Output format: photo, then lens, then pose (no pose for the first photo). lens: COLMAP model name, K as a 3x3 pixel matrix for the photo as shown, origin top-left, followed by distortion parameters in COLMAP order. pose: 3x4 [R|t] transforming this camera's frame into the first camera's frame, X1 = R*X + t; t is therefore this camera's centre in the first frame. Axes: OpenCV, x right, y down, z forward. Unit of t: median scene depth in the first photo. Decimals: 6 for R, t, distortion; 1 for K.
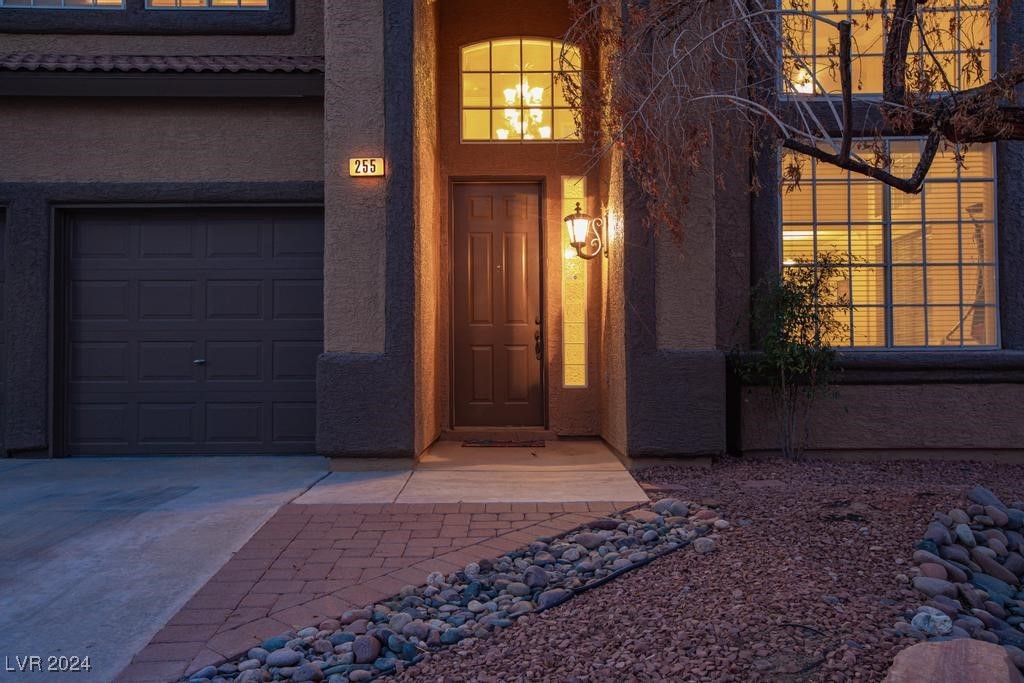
lens RADIAL K [[880.9, 0, 512.0], [0, 880.9, 341.5], [0, 0, 1]] dist [0.006134, 0.001596]
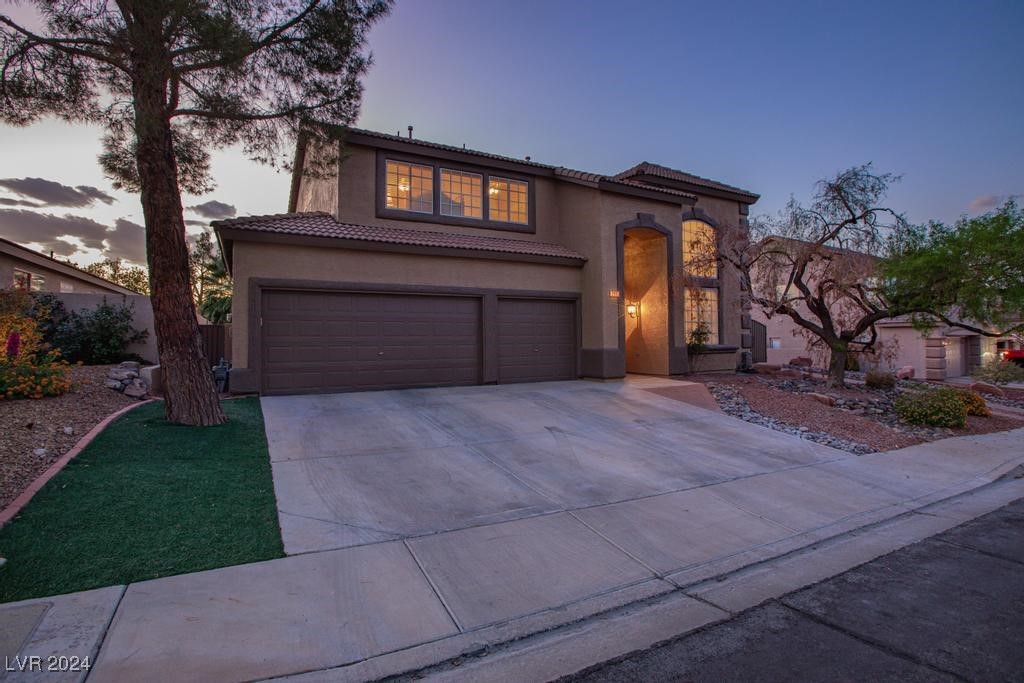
lens RADIAL K [[505.5, 0, 514.9], [0, 505.5, 327.4], [0, 0, 1]] dist [-0.023836, 0.000237]
pose [[0.865740, 0.010434, 0.500386, -1.304780], [-0.012681, 0.999919, 0.001089, -0.056674], [-0.500334, -0.007288, 0.865802, -0.450374]]
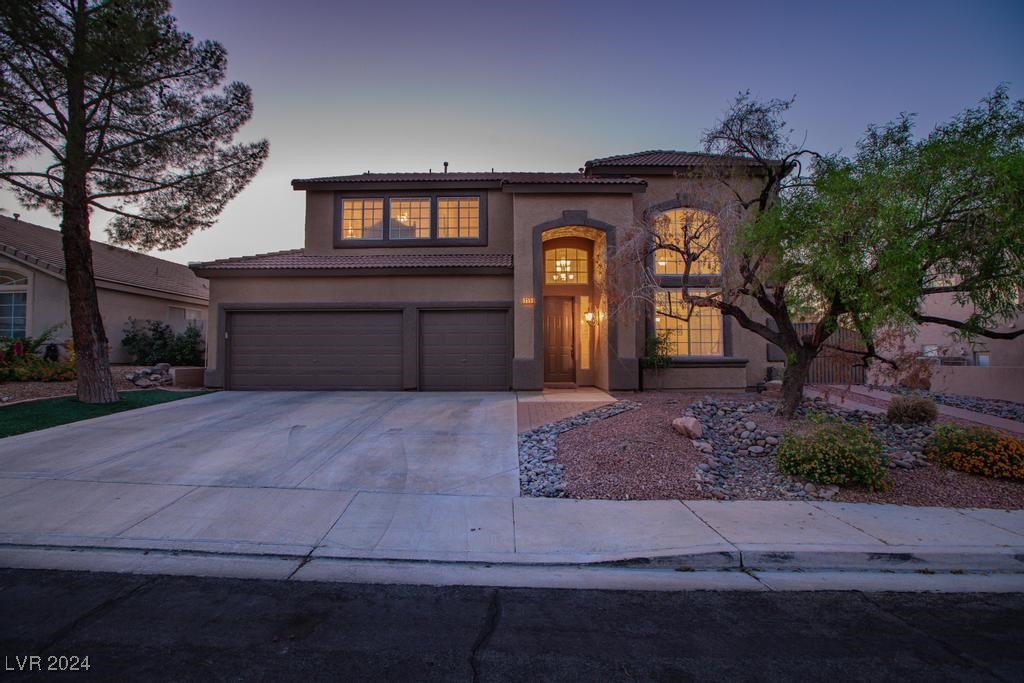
lens RADIAL K [[474.7, 0, 512.0], [0, 474.7, 341.5], [0, 0, 1]] dist [-0.026385, 0.000444]
pose [[0.999995, 0.002350, 0.002338, -0.199930], [-0.002345, 0.999995, -0.002237, -0.039331], [-0.002343, 0.002232, 0.999995, -0.652361]]
